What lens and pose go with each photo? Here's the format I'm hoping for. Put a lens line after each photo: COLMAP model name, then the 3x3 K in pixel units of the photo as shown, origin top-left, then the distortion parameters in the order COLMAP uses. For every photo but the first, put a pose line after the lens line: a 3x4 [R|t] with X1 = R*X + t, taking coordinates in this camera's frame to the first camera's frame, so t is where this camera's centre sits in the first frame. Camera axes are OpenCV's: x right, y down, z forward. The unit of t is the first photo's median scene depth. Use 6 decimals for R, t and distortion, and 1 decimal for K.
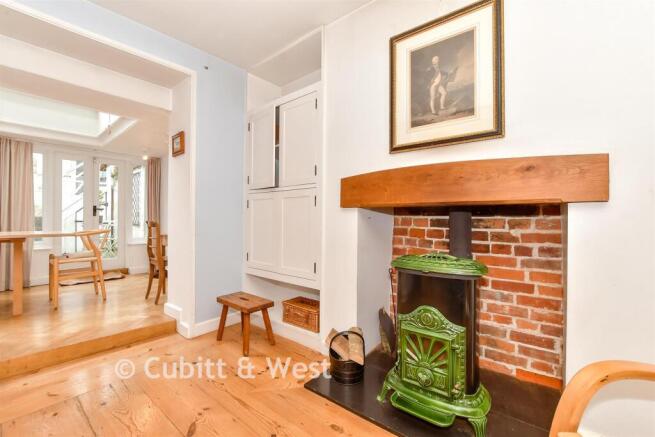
lens RADIAL K [[285.4, 0, 327.5], [0, 285.4, 218.5], [0, 0, 1]] dist [-0.013975, 0.000269]
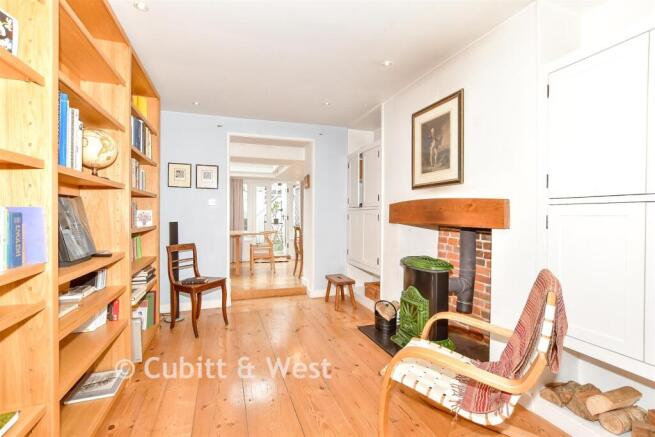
lens RADIAL K [[298.3, 0, 327.5], [0, 298.3, 218.5], [0, 0, 1]] dist [0.000142, 0.000013]
pose [[0.862136, 0.004151, -0.506660, 0.518227], [0.001925, 0.999932, 0.011467, -0.074480], [0.506673, -0.010861, 0.862070, -0.502466]]
